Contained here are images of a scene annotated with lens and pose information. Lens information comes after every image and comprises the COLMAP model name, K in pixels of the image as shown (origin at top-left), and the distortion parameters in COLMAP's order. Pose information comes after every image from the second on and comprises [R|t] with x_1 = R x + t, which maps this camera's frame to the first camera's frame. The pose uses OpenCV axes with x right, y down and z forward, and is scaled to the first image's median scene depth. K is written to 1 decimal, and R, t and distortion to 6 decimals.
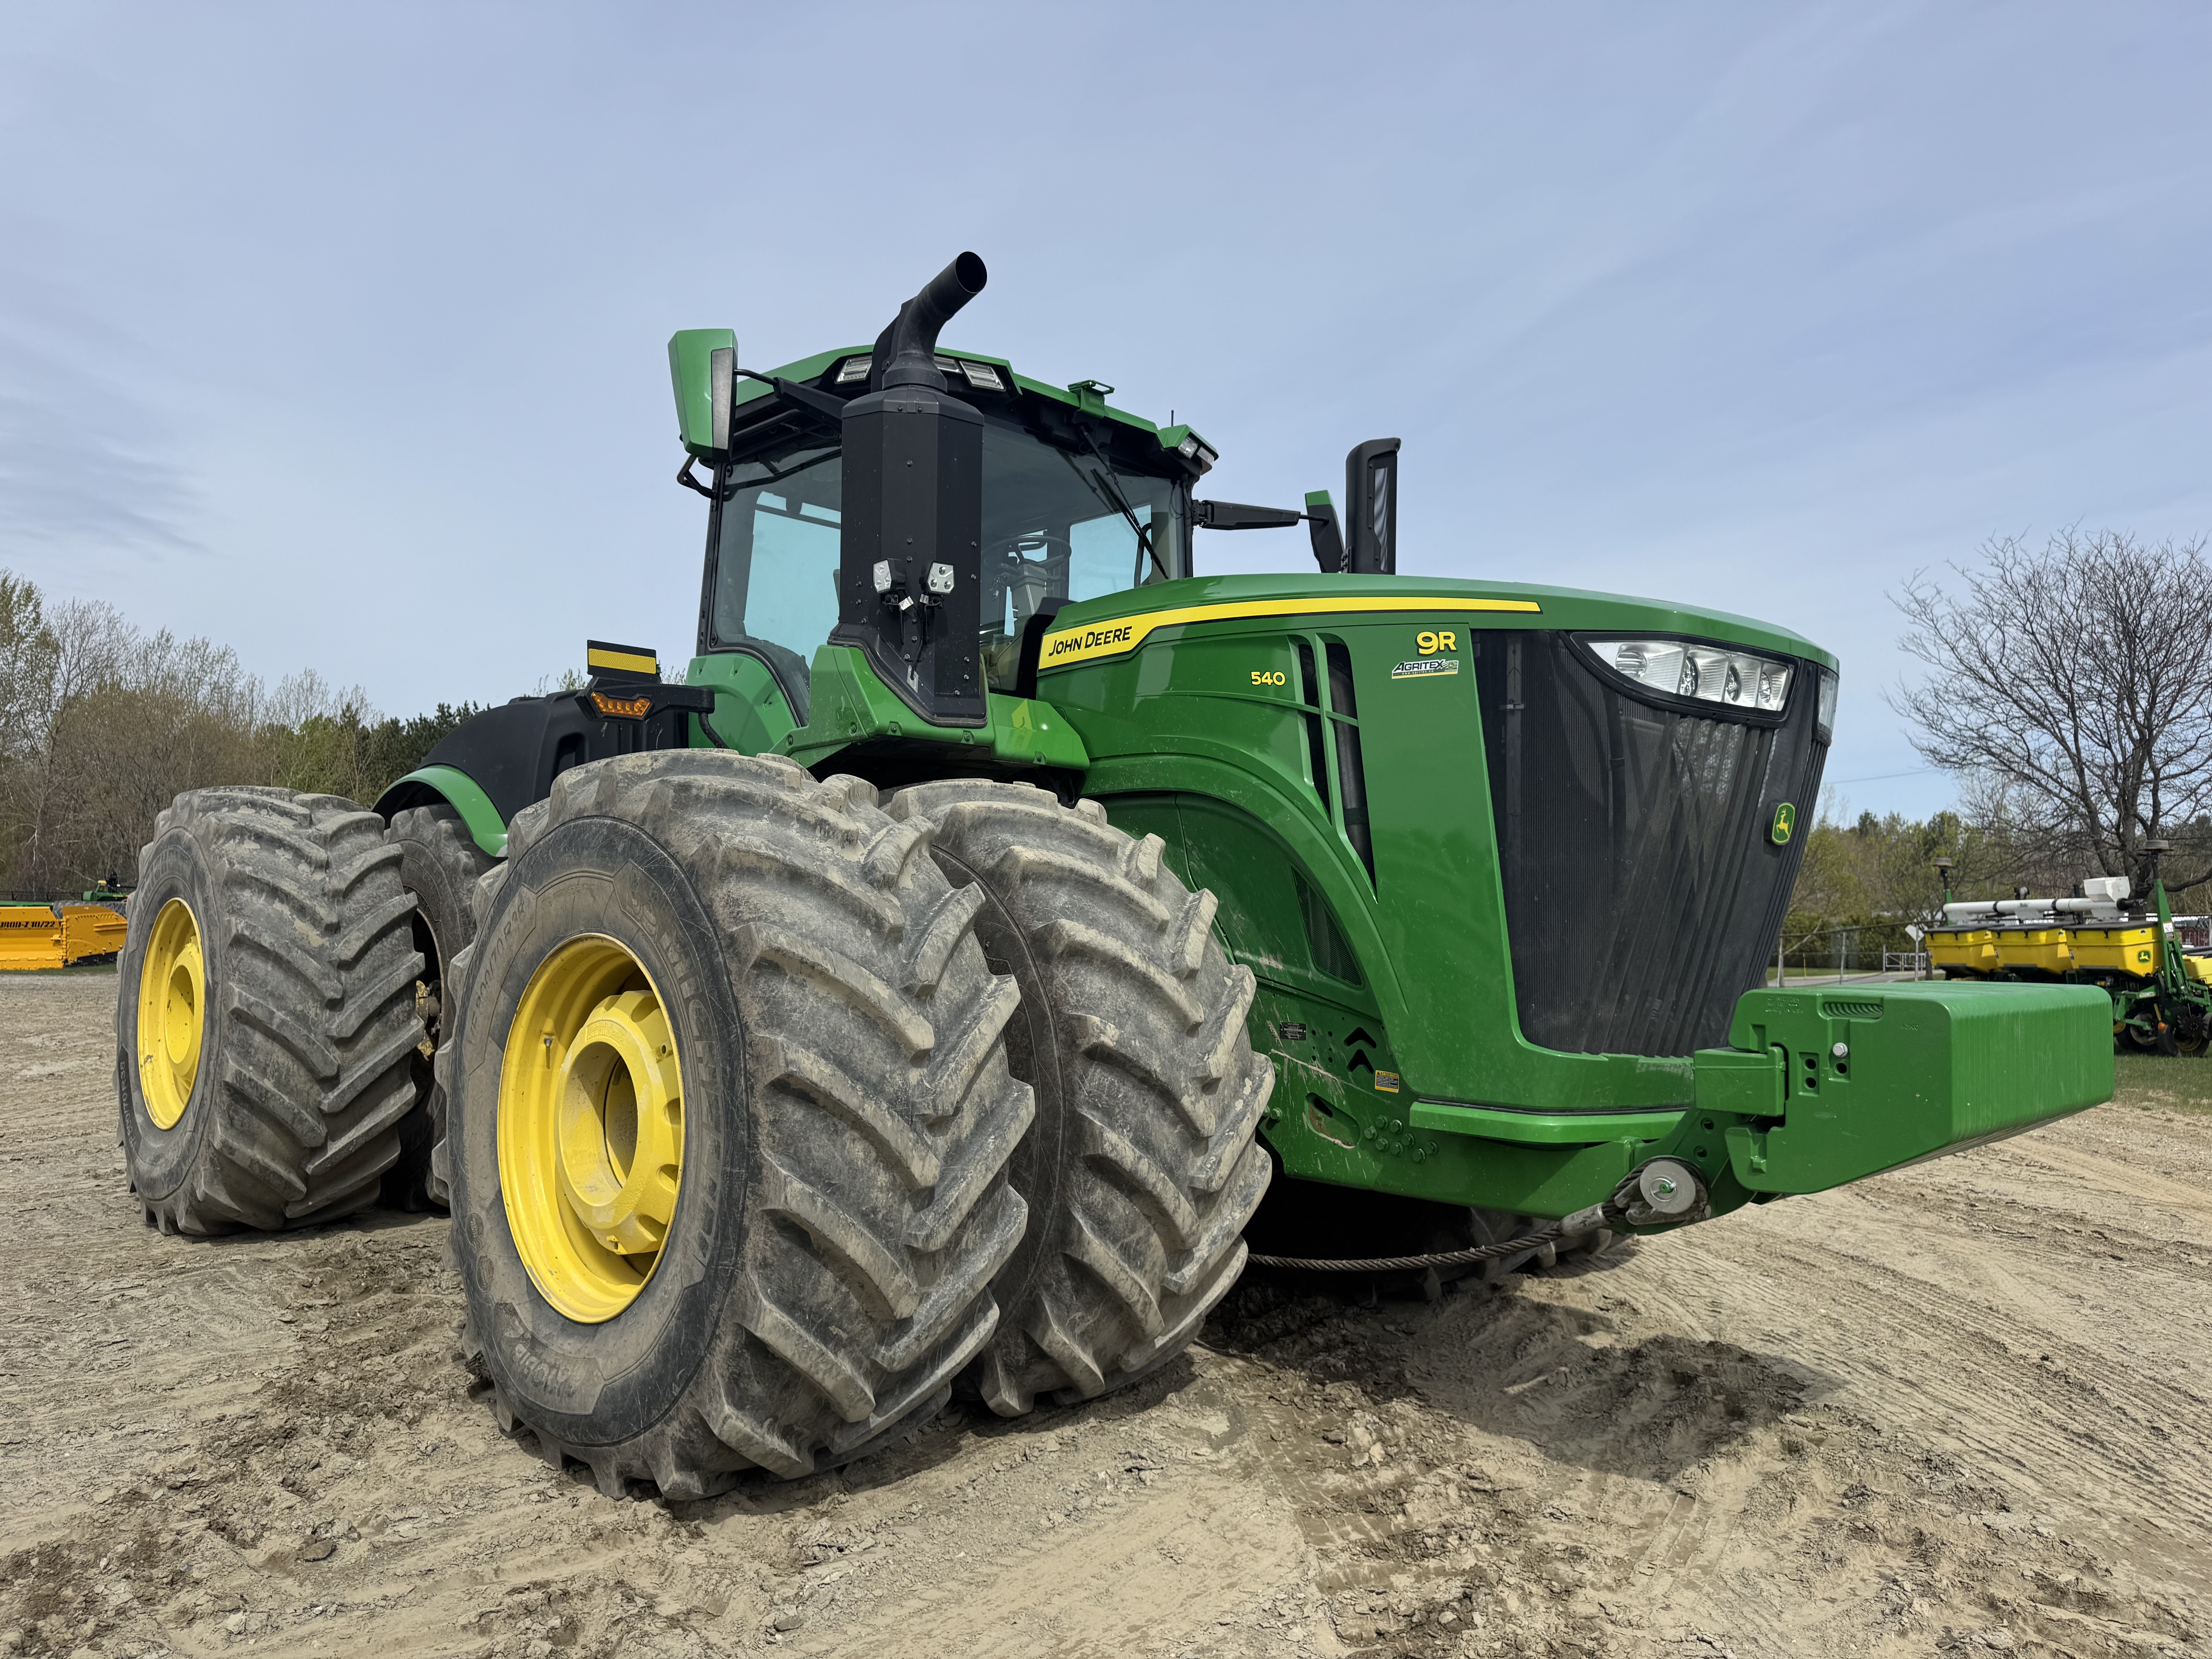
lens RADIAL K [[1517.5, 0, 1106.0], [0, 1517.5, 829.5], [0, 0, 1]] dist [0.107395, -0.201841]
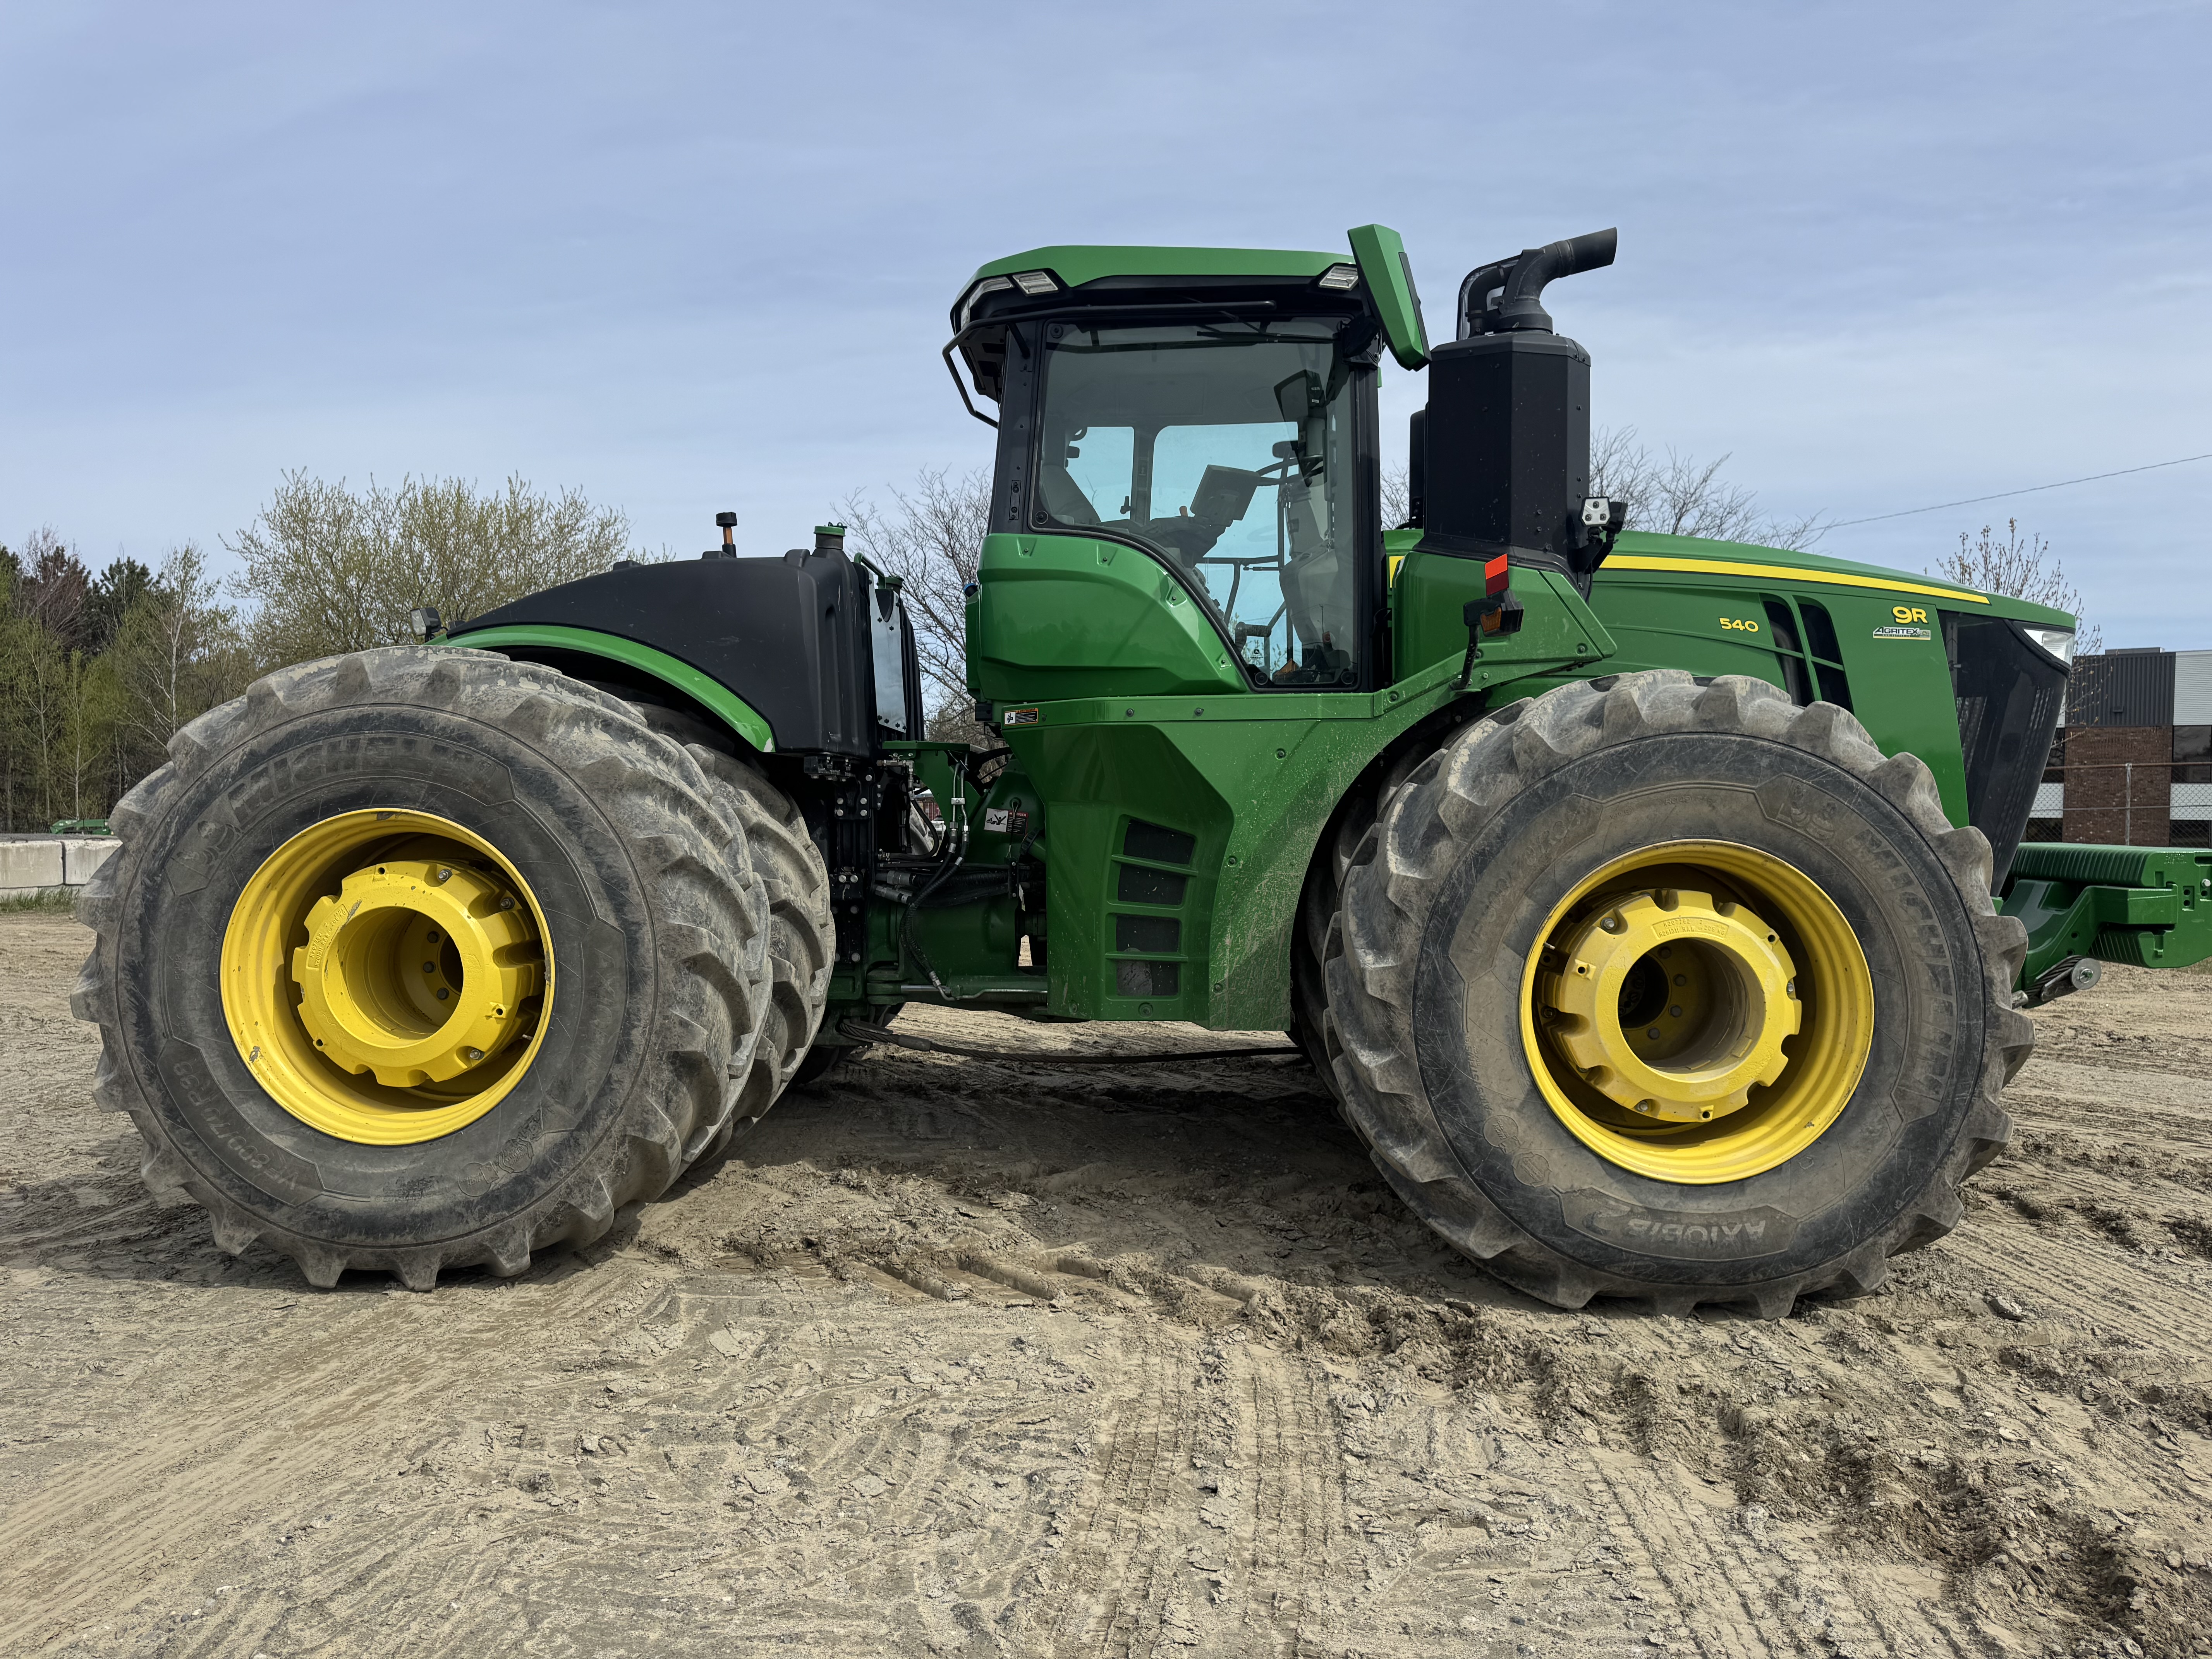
lens RADIAL K [[1517.5, 0, 1106.0], [0, 1517.5, 829.5], [0, 0, 1]] dist [0.107395, -0.201841]
pose [[0.741777, -0.025018, 0.670179, -1.288363], [-0.027646, 0.997314, 0.067828, -0.002015], [-0.670076, -0.068841, 0.739093, 0.438734]]
